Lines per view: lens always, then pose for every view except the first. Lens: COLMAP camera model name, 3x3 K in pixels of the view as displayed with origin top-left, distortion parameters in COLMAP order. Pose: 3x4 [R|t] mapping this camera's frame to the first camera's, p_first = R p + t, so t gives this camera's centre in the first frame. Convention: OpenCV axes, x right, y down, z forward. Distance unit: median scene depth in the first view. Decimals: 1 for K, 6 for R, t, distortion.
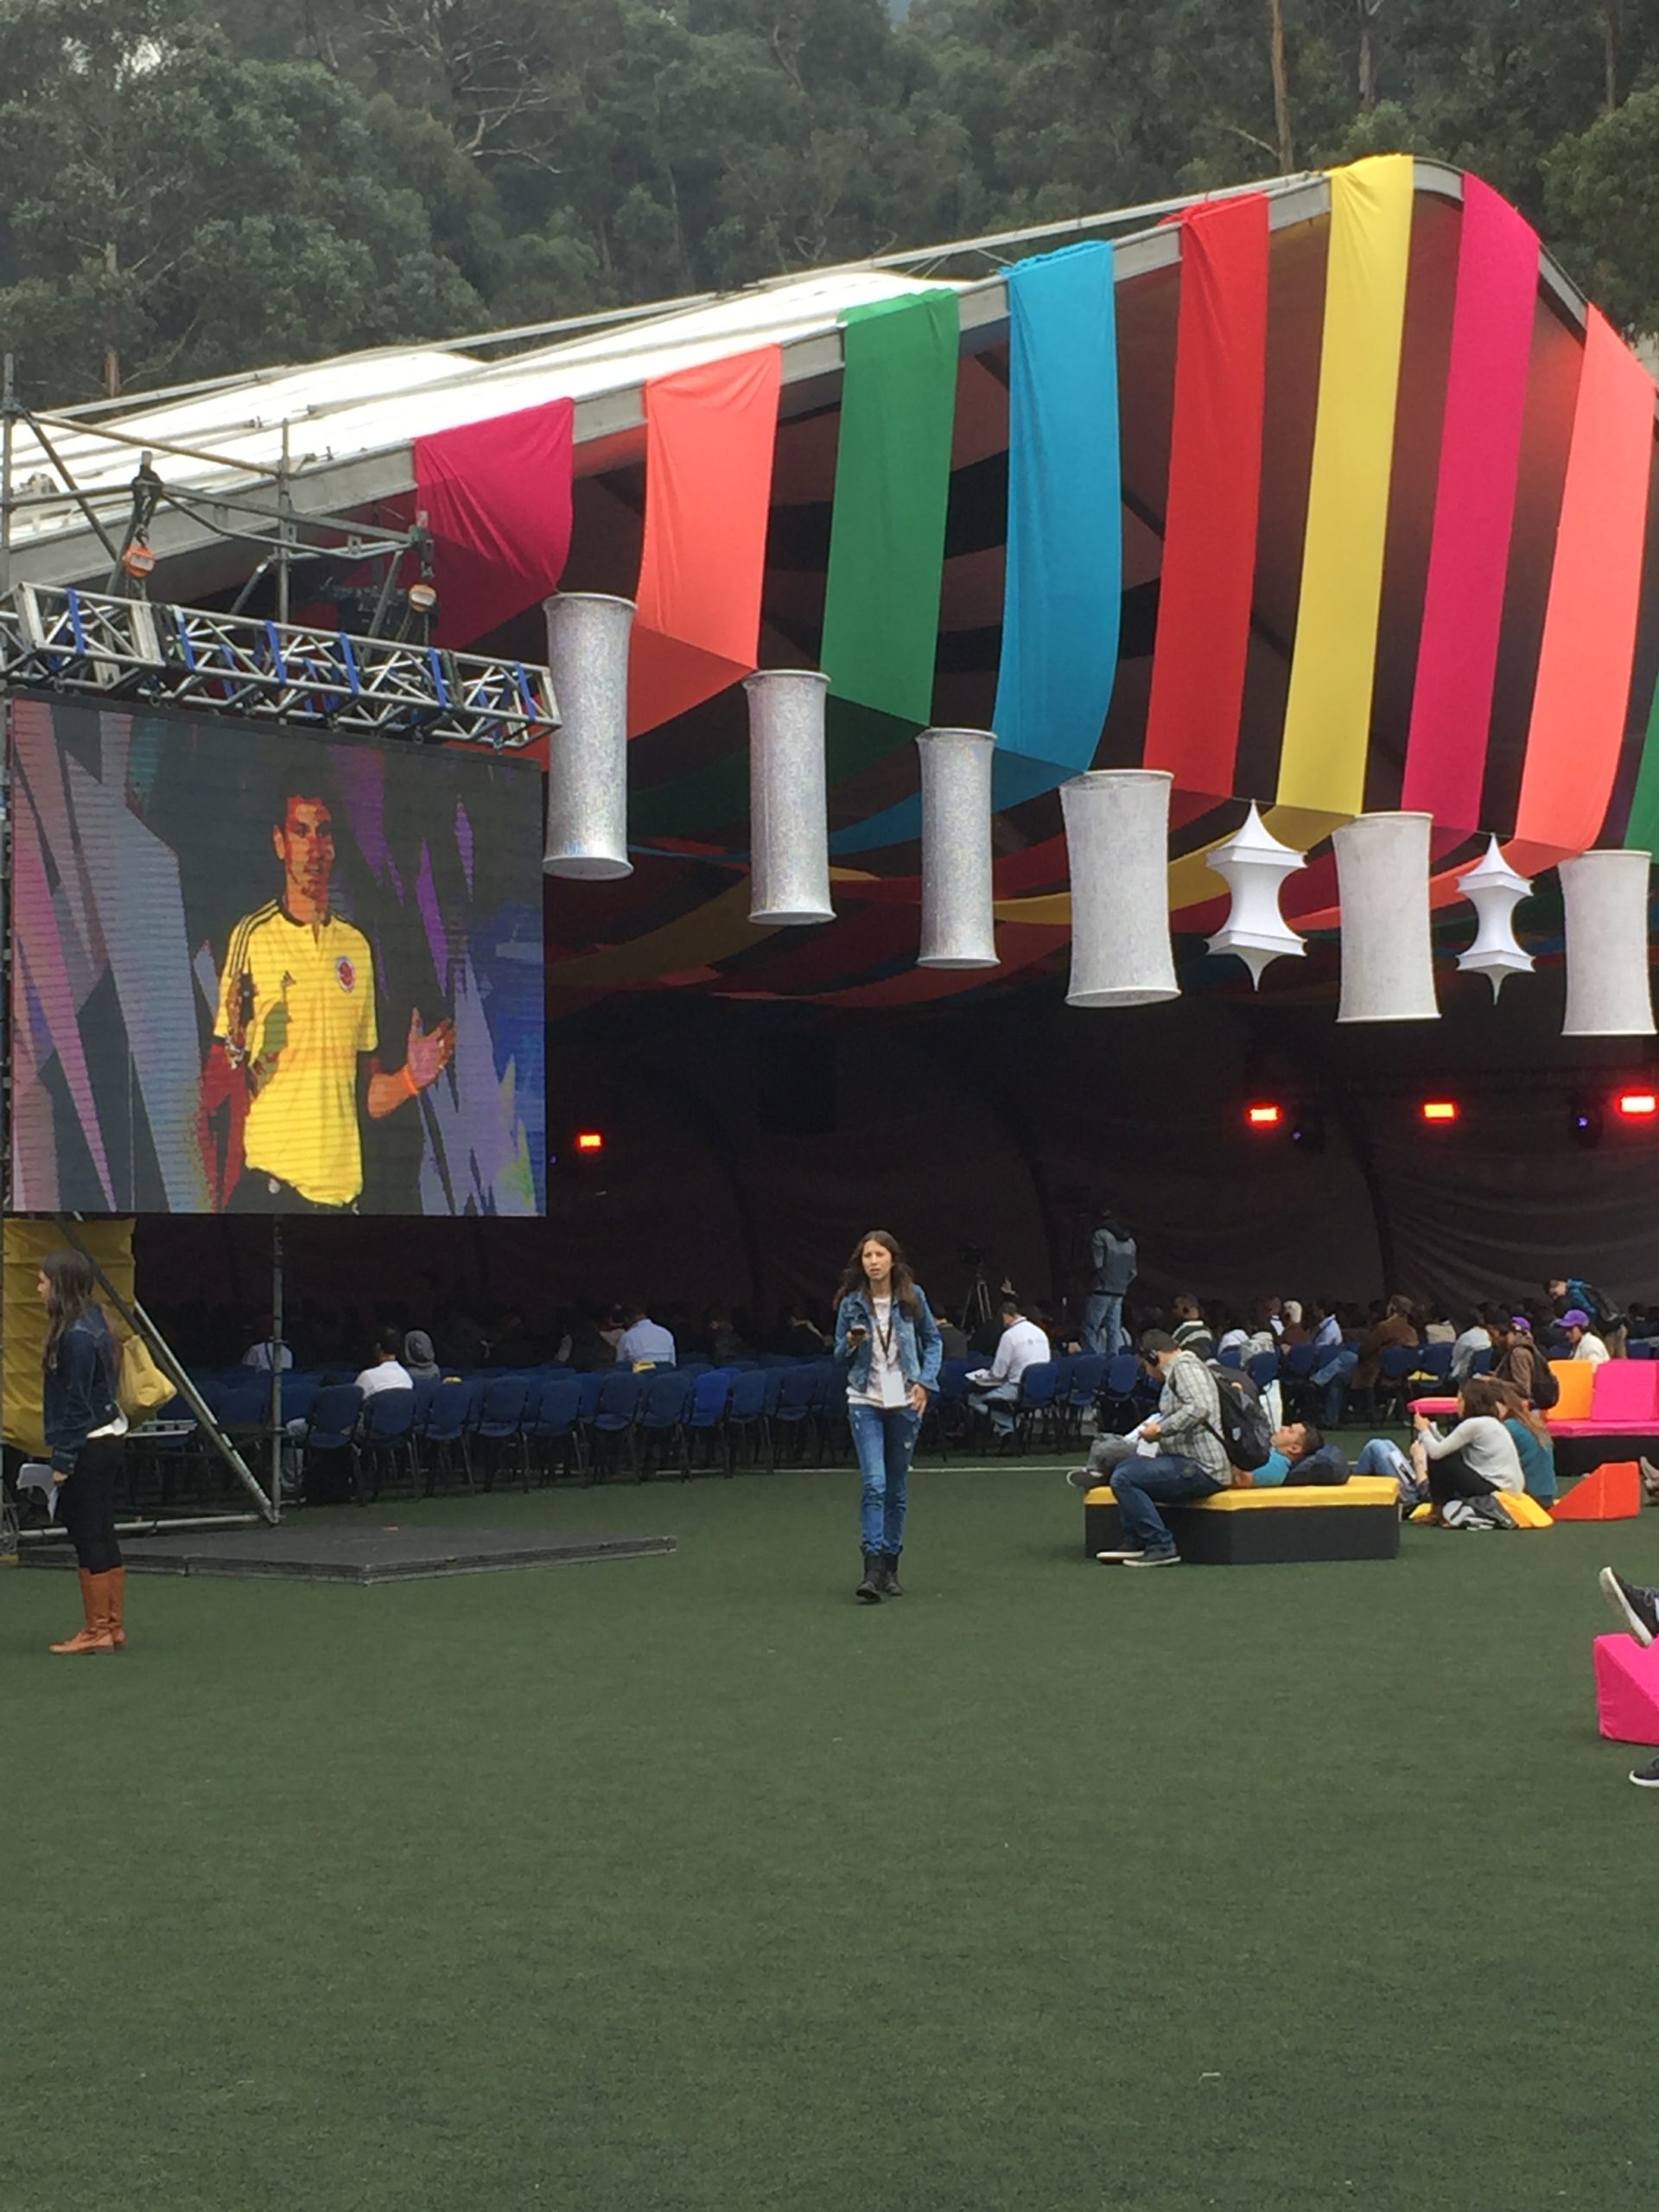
lens RADIAL K [[4332.7, 0, 834.0], [0, 4332.7, 1102.4], [0, 0, 1]] dist [0.029759, 0.089432]
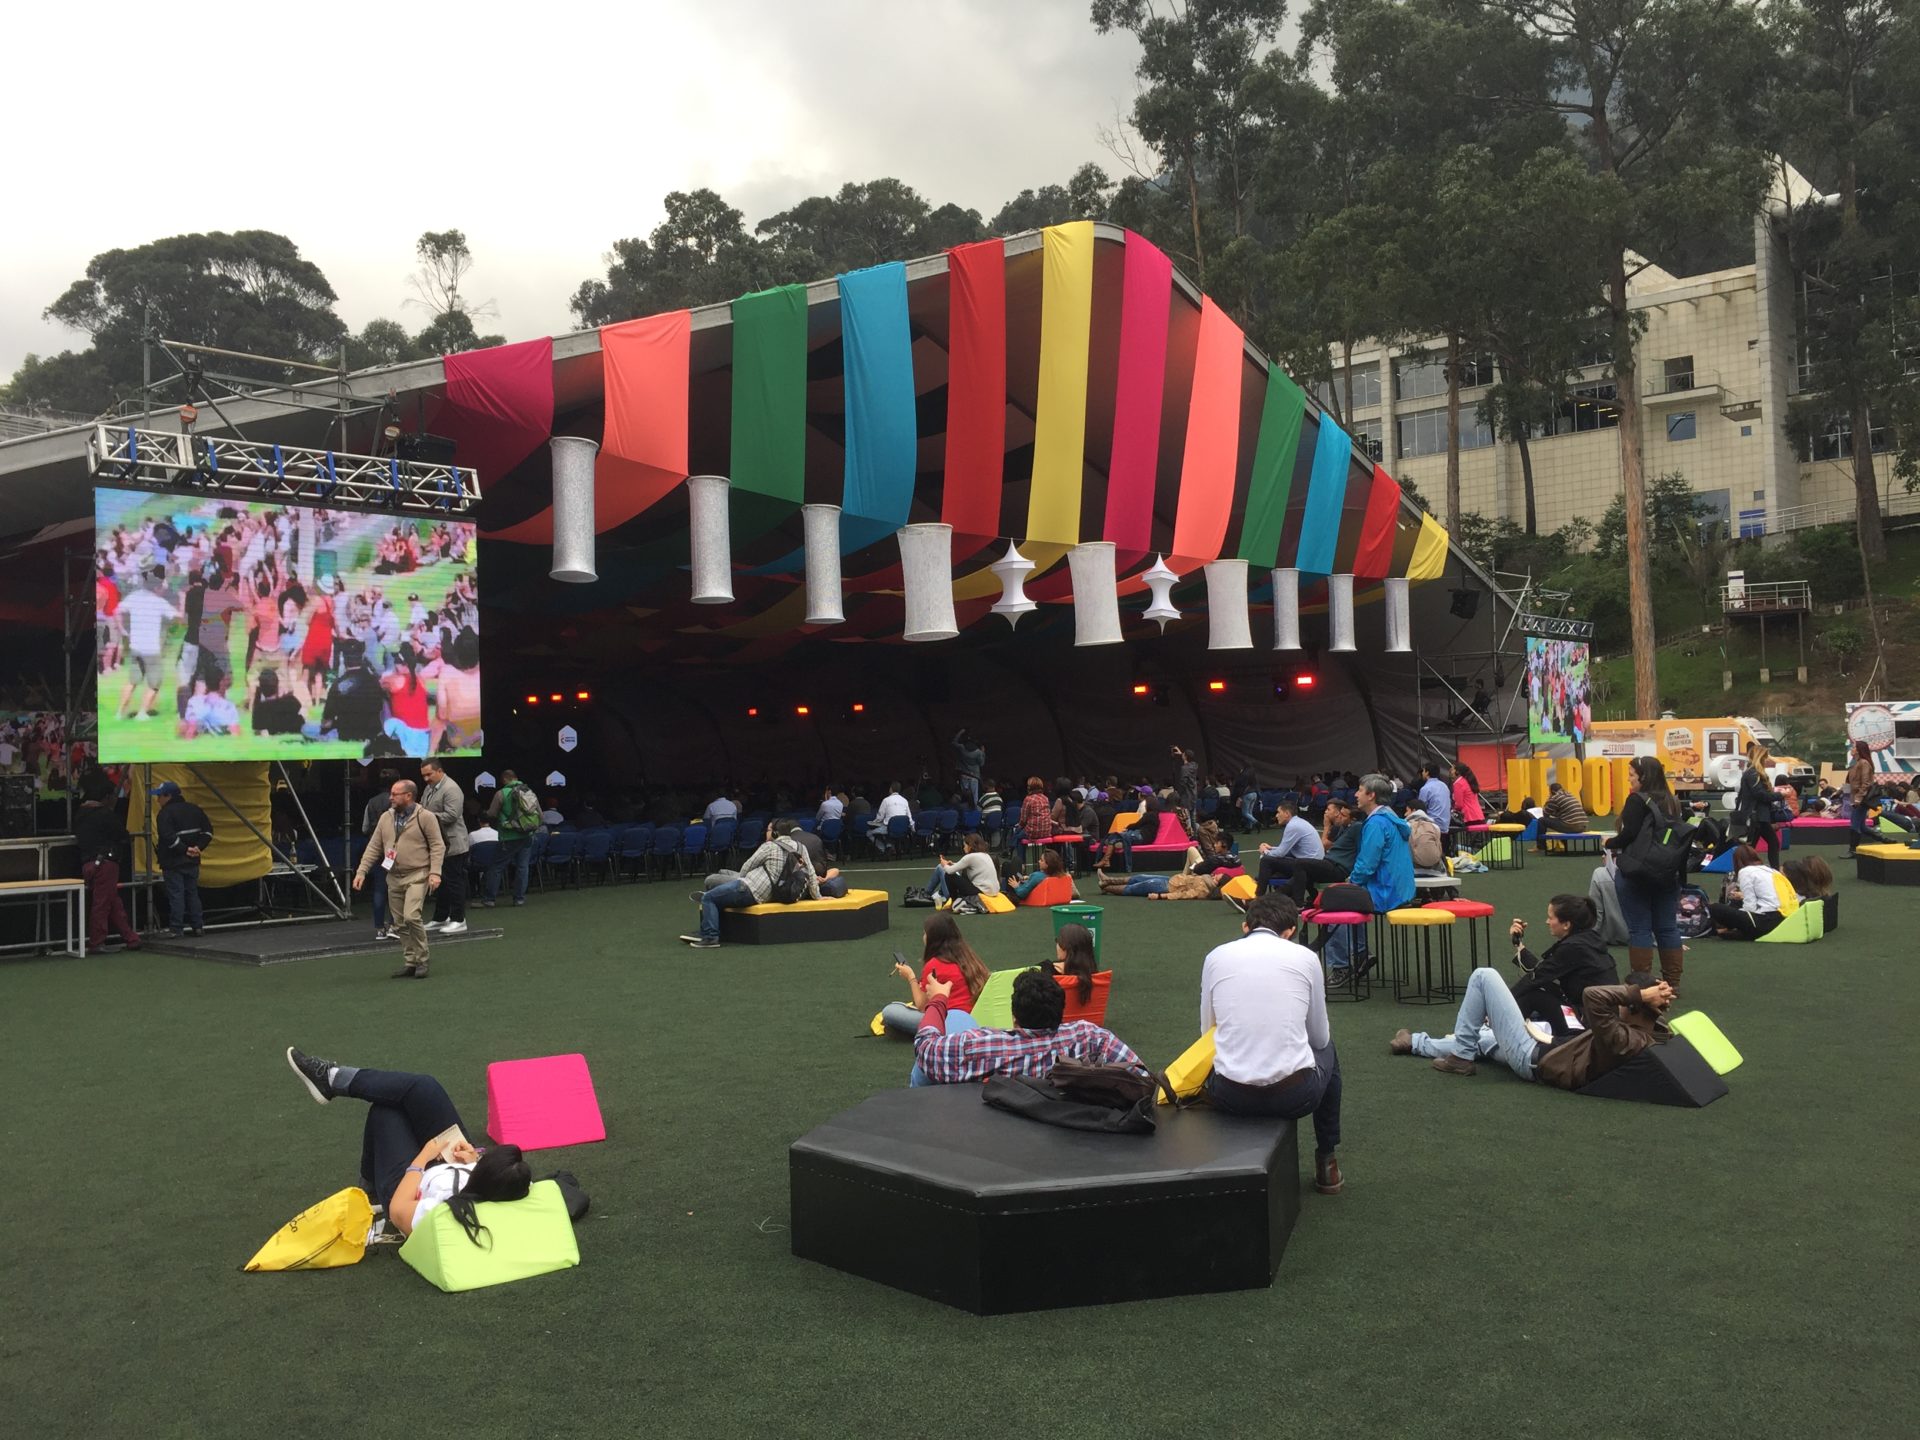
lens RADIAL K [[1624.0, 0, 960.0], [0, 1624.0, 720.0], [0, 0, 1]] dist [0.074744, -0.117006]
pose [[0.989706, -0.026149, -0.140703, 0.205793], [0.028470, 0.999489, 0.014509, 0.004983], [0.140252, -0.018365, 0.989946, 0.266268]]
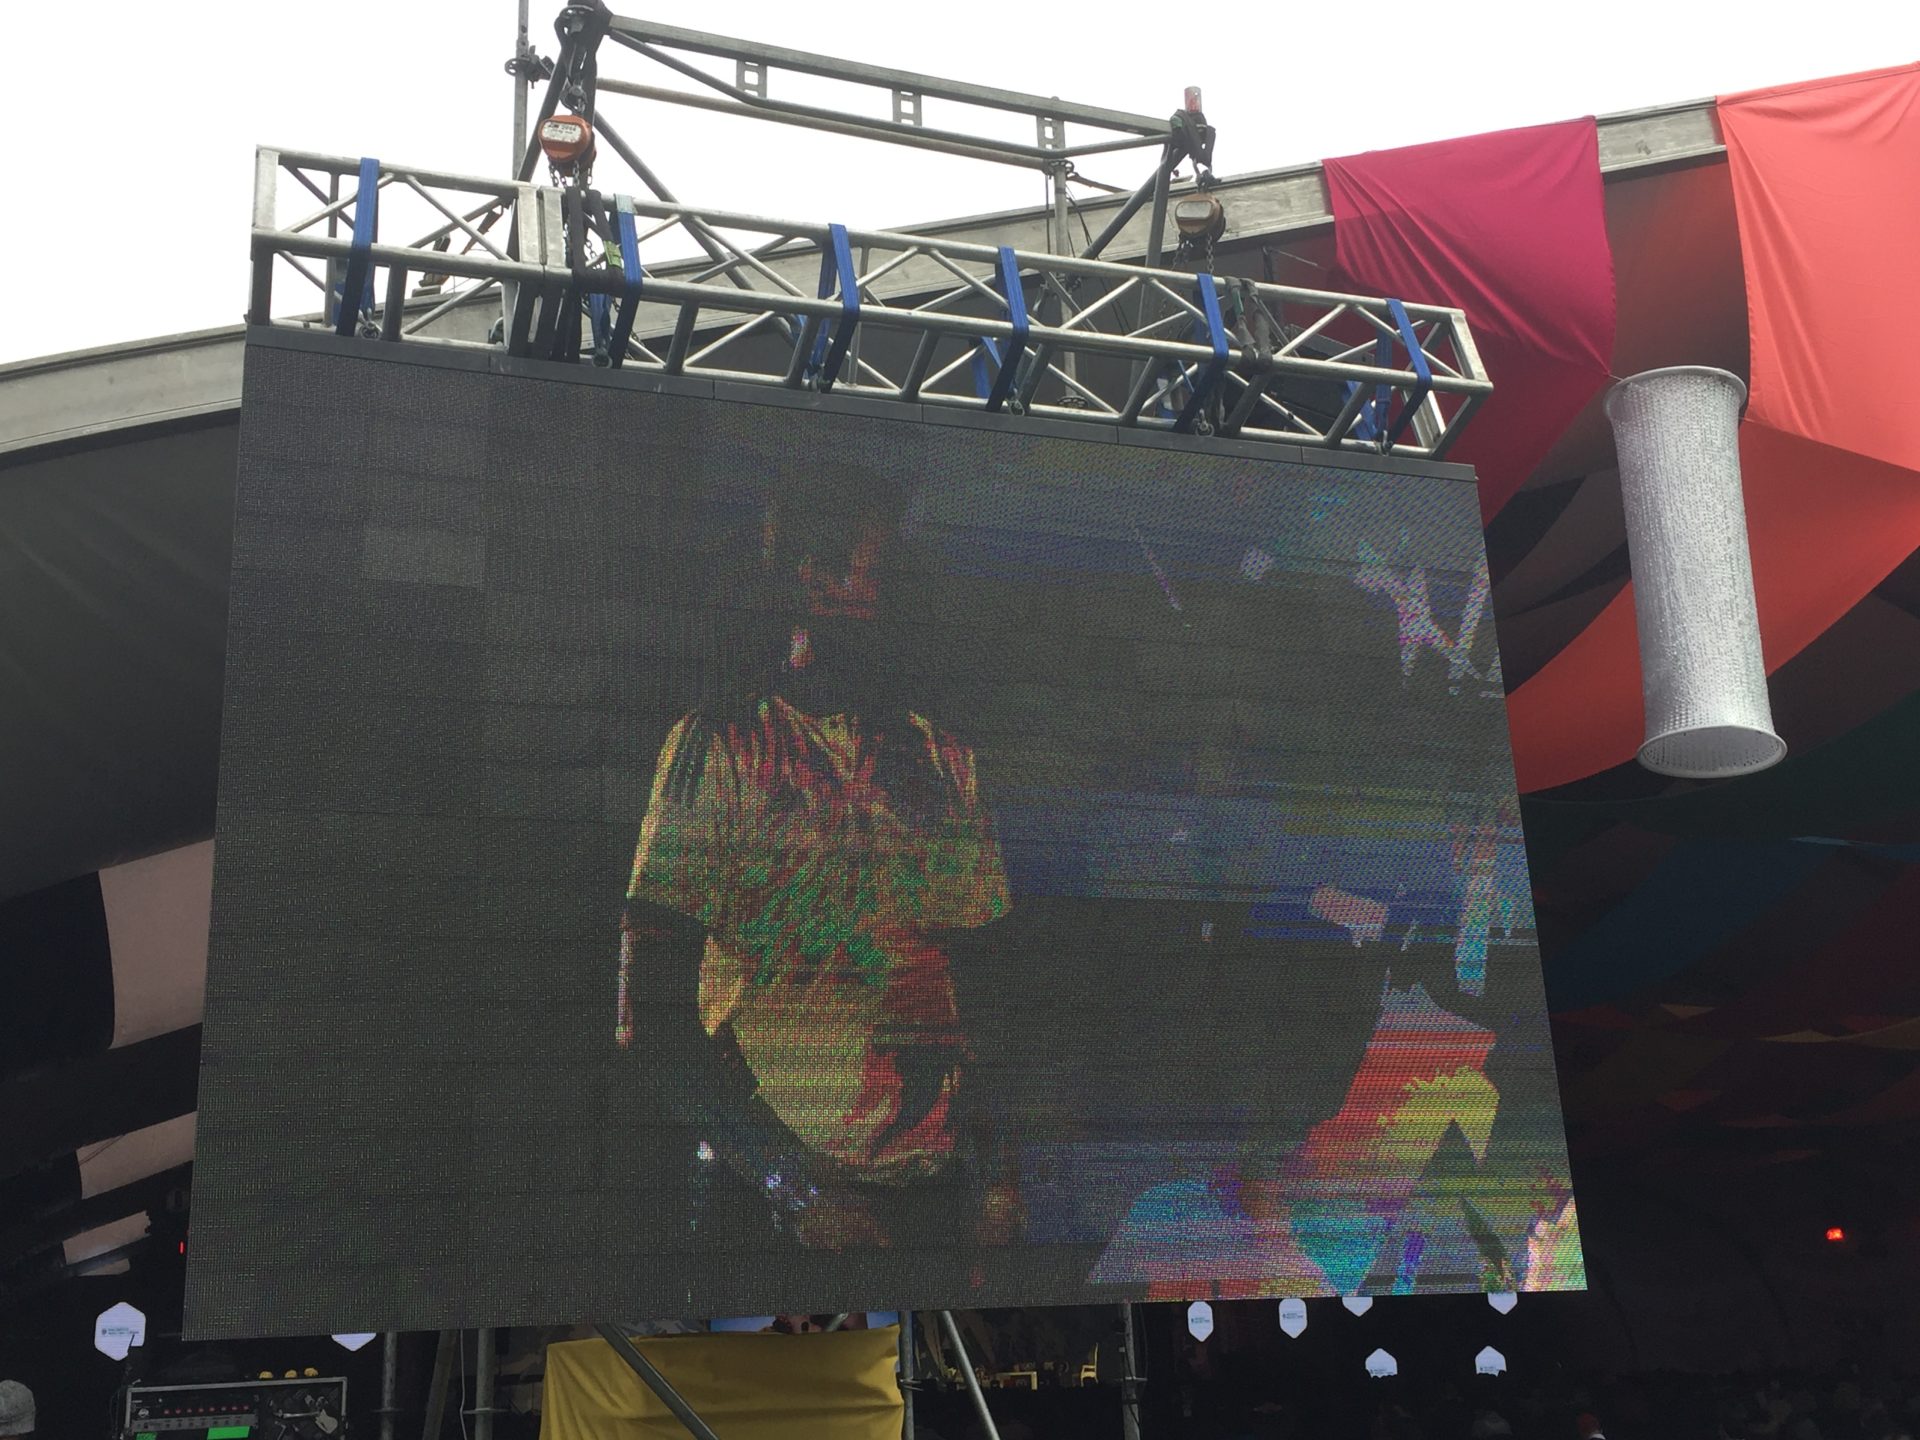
lens RADIAL K [[1991.3, 0, 960.0], [0, 1991.3, 720.0], [0, 0, 1]] dist [-0.001623, -0.005096]
pose [[0.835853, -0.180649, -0.518379, 0.004237], [0.037364, 0.960835, -0.274592, 0.018134], [0.547681, 0.210150, 0.809866, 0.643918]]
